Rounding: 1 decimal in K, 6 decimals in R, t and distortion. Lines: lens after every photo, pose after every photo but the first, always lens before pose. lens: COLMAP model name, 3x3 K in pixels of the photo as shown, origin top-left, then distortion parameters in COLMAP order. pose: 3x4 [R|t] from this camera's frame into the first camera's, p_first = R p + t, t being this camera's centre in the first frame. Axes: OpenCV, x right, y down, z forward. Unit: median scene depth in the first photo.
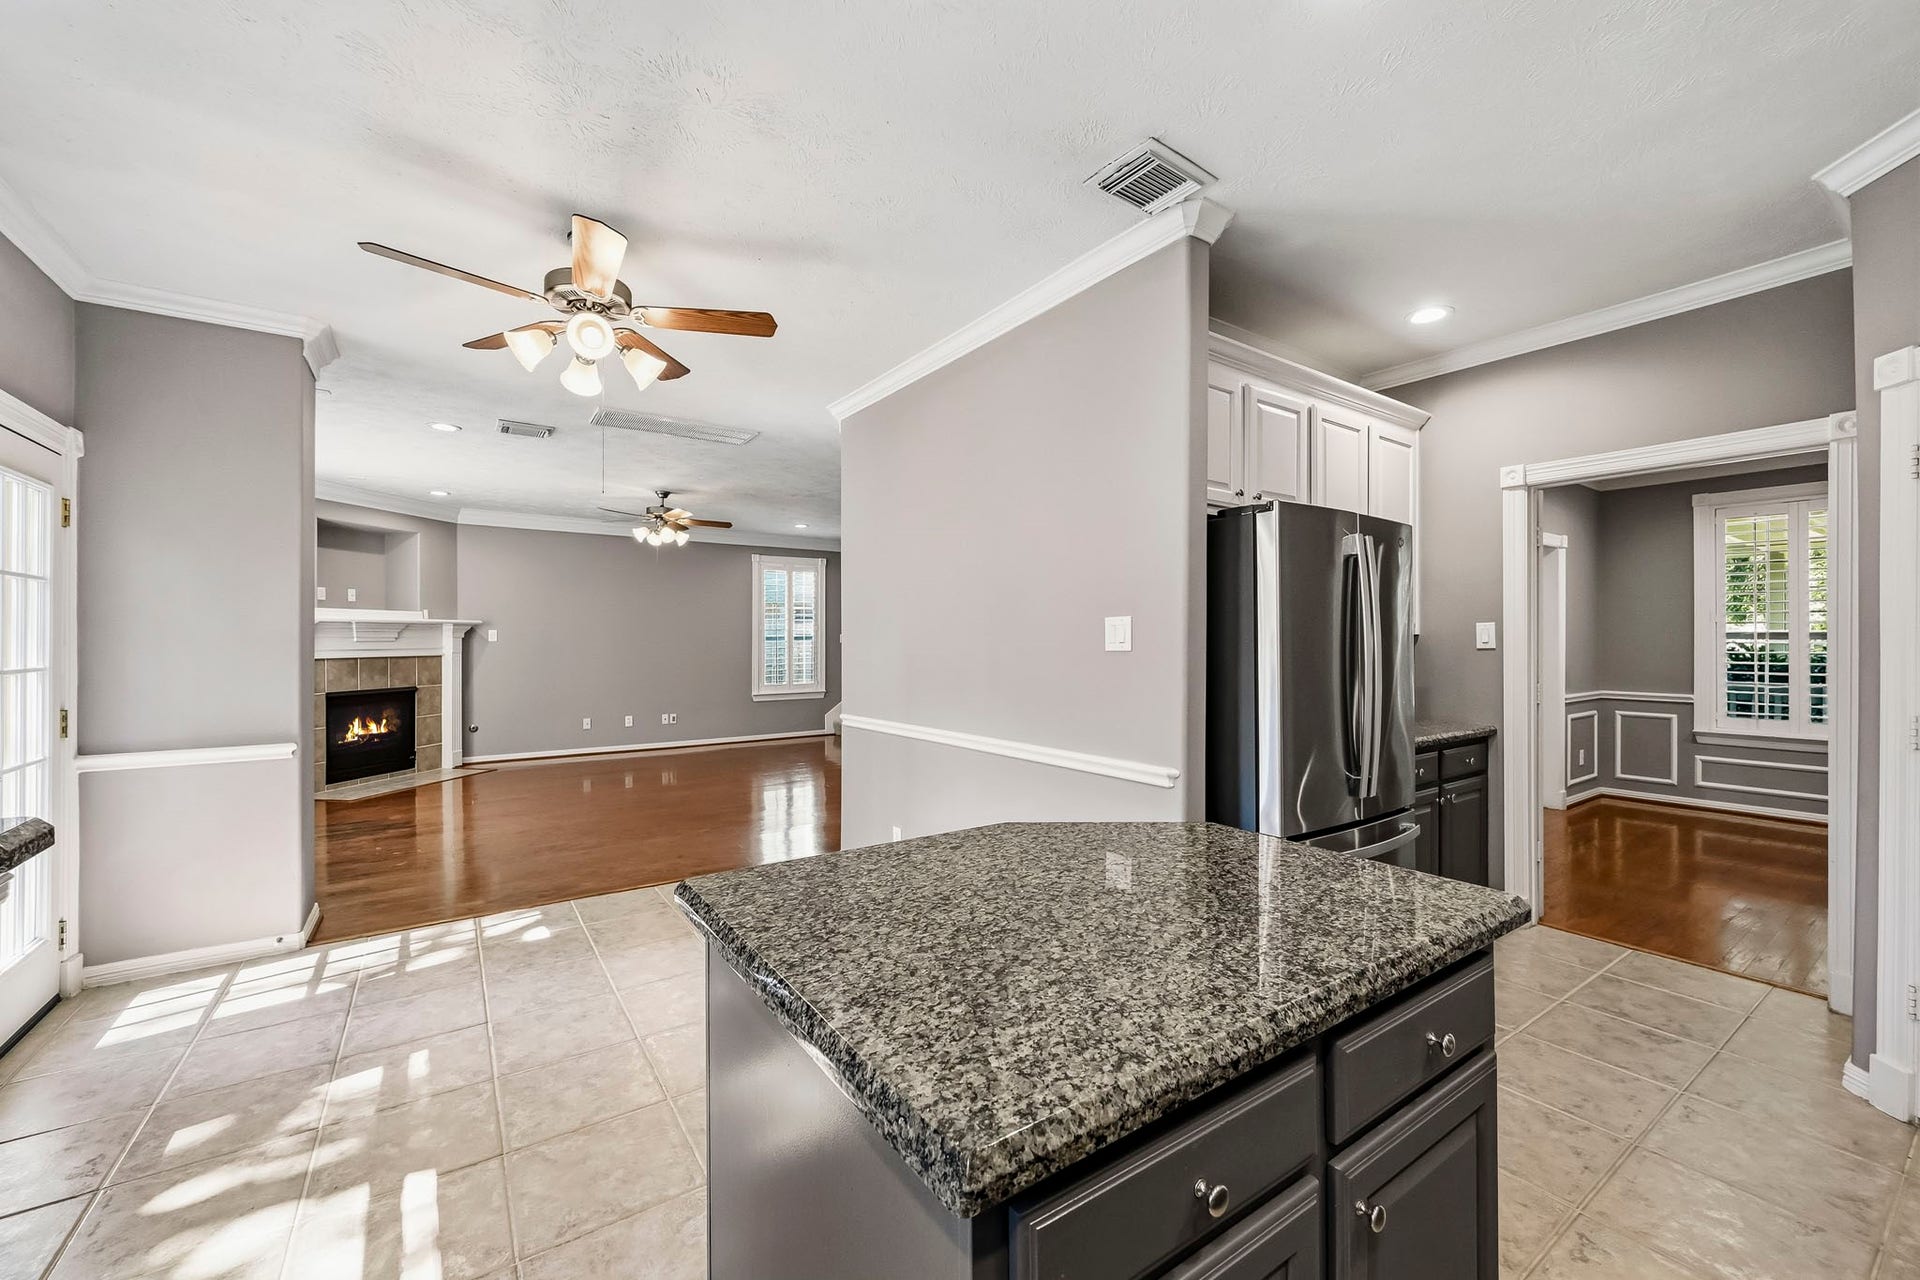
lens RADIAL K [[755.9, 0, 960.0], [0, 755.9, 640.0], [0, 0, 1]] dist [0.000585, -0.000090]
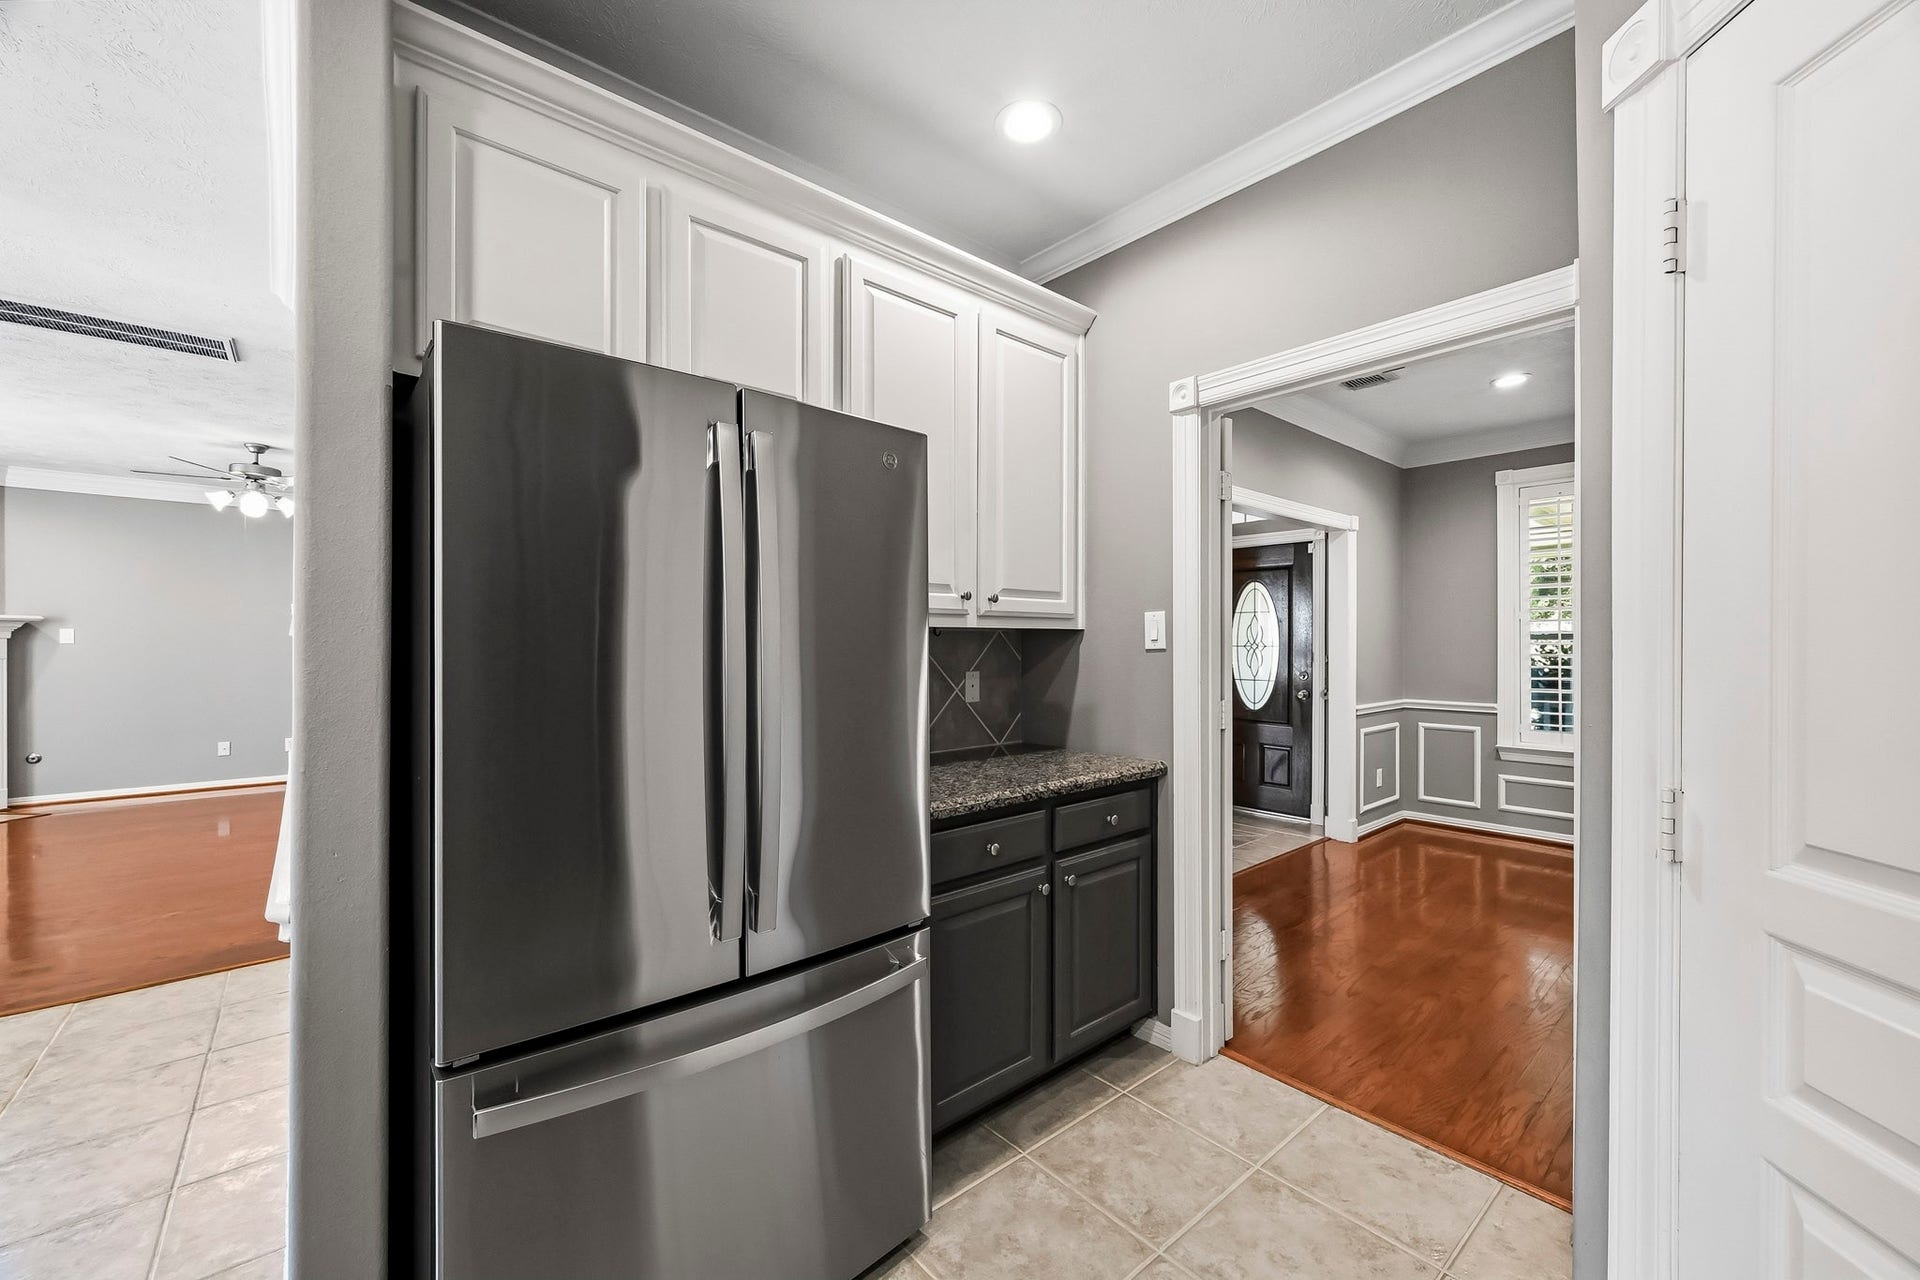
lens RADIAL K [[755.7, 0, 963.3], [0, 755.7, 644.1], [0, 0, 1]] dist [0.001210, -0.000091]
pose [[0.994630, -0.000494, 0.103489, 0.277559], [0.000488, 1.000000, 0.000088, 0.004139], [-0.103489, -0.000037, 0.994631, 0.207600]]
